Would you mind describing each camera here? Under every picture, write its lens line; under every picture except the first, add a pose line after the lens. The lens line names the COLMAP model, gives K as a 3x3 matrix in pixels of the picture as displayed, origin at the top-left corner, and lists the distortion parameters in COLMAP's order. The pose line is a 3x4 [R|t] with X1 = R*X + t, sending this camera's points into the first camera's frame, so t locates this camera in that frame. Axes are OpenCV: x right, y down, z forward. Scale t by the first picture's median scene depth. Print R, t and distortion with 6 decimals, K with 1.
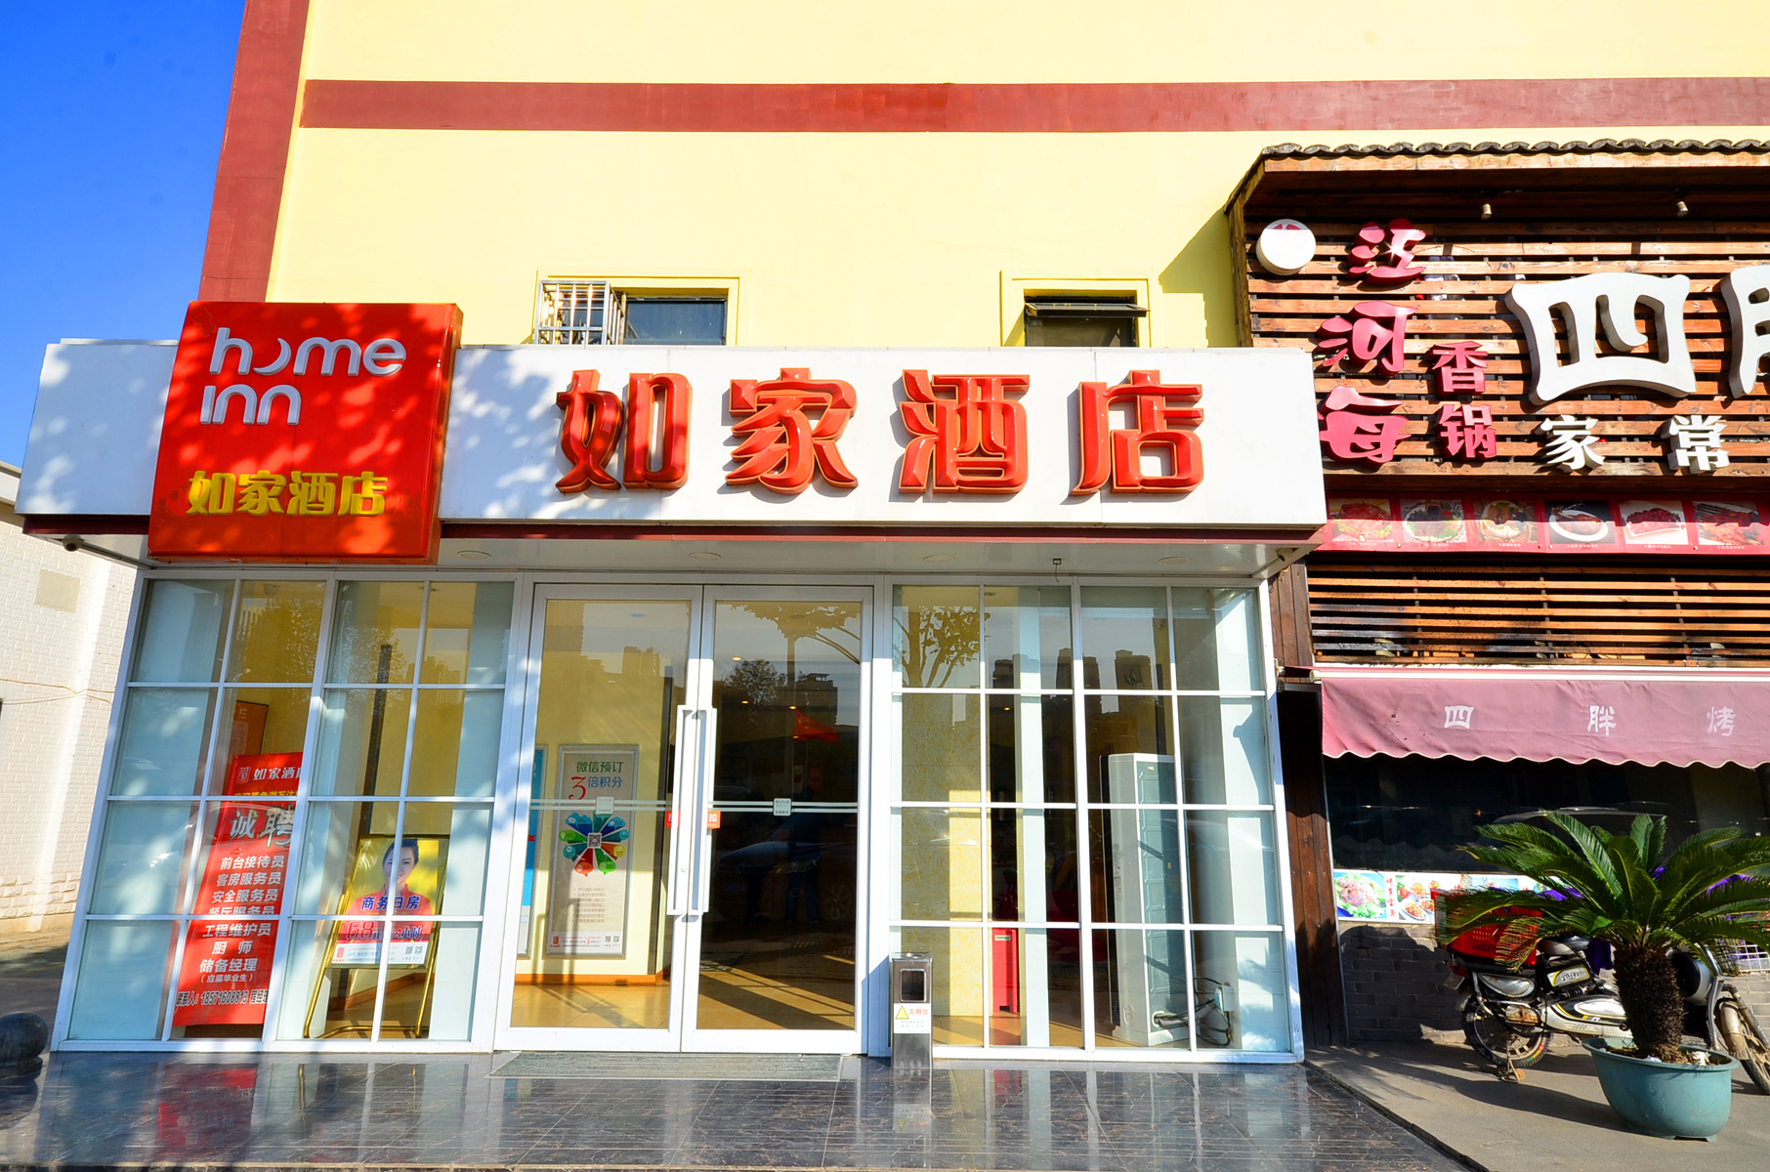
lens RADIAL K [[1018.5, 0, 884.6], [0, 1018.5, 592.0], [0, 0, 1]] dist [0.020551, 0.000734]
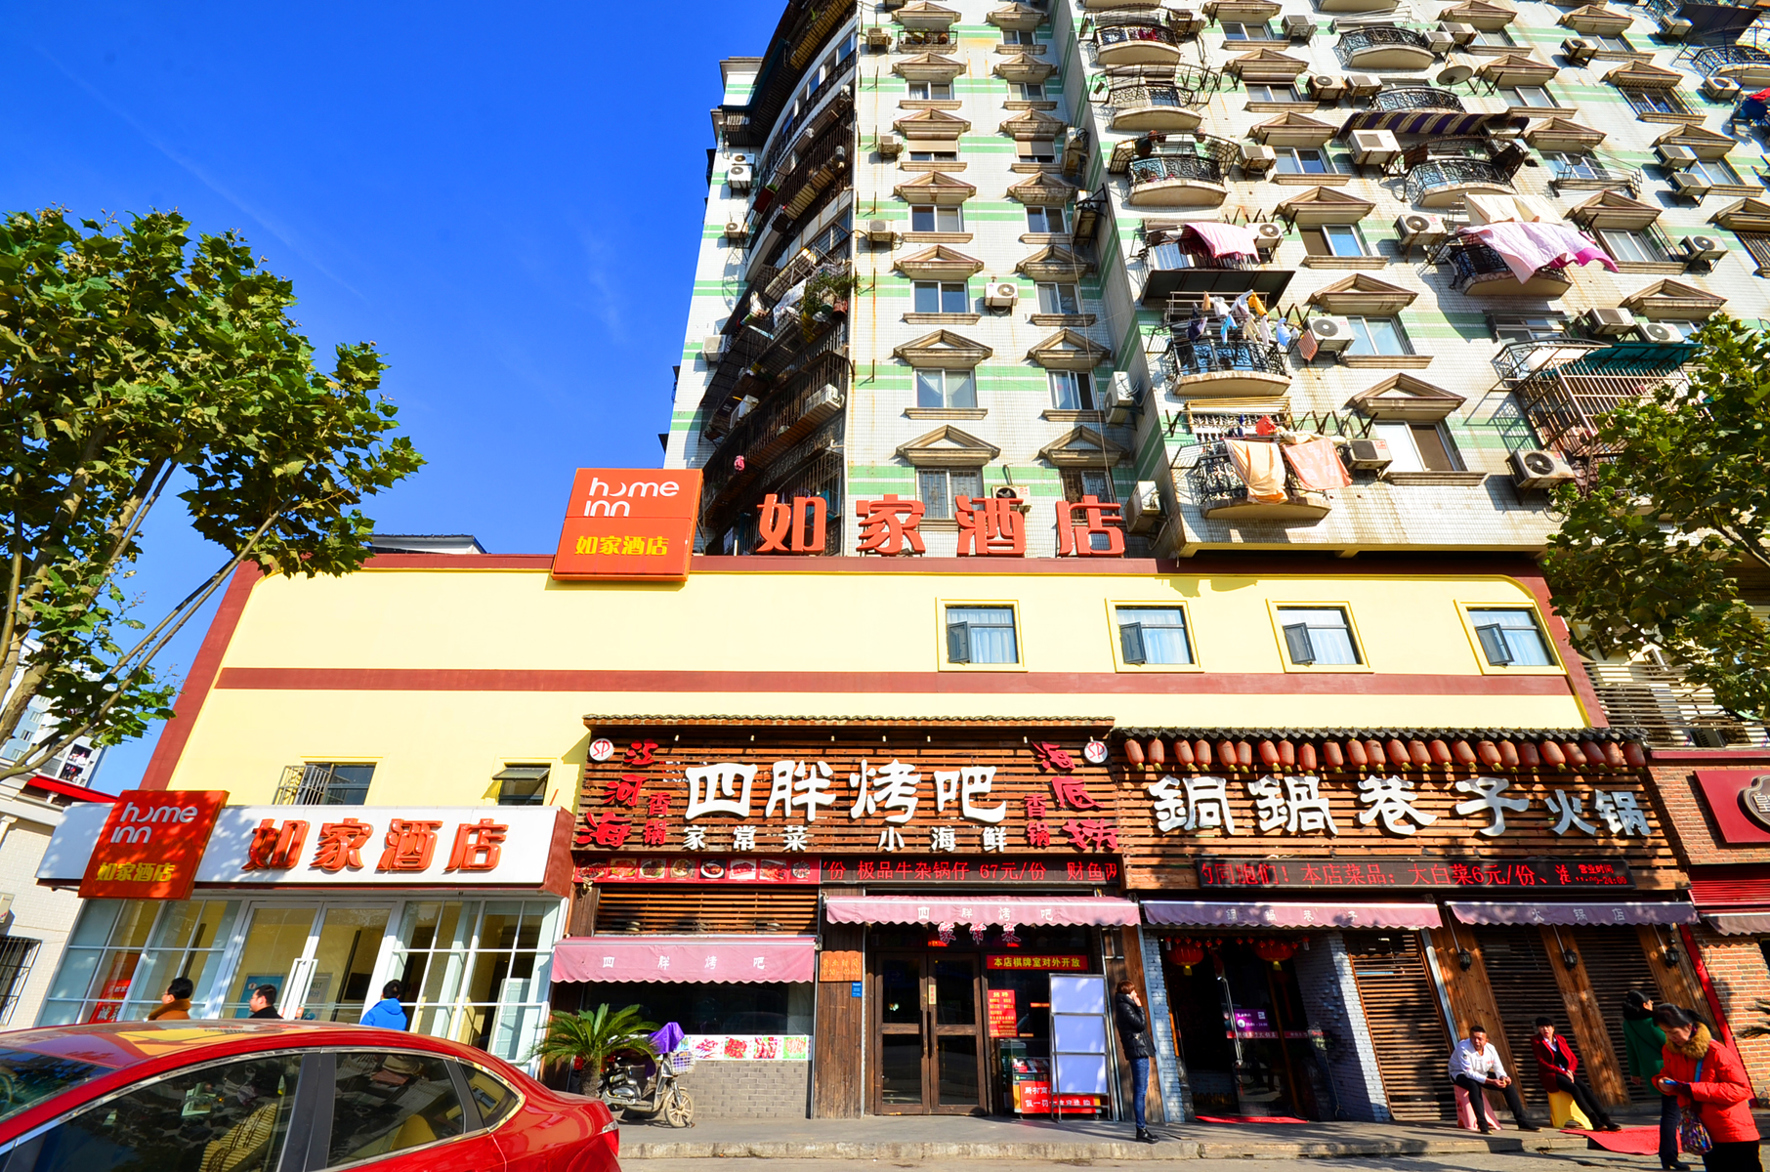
lens RADIAL K [[785.2, 0, 885.0], [0, 785.2, 586.0], [0, 0, 1]] dist [0.013131, -0.015542]
pose [[0.999453, 0.004674, 0.032739, 1.179490], [0.004537, 0.961217, -0.275755, -0.225405], [-0.032759, 0.275752, 0.960670, -1.099415]]
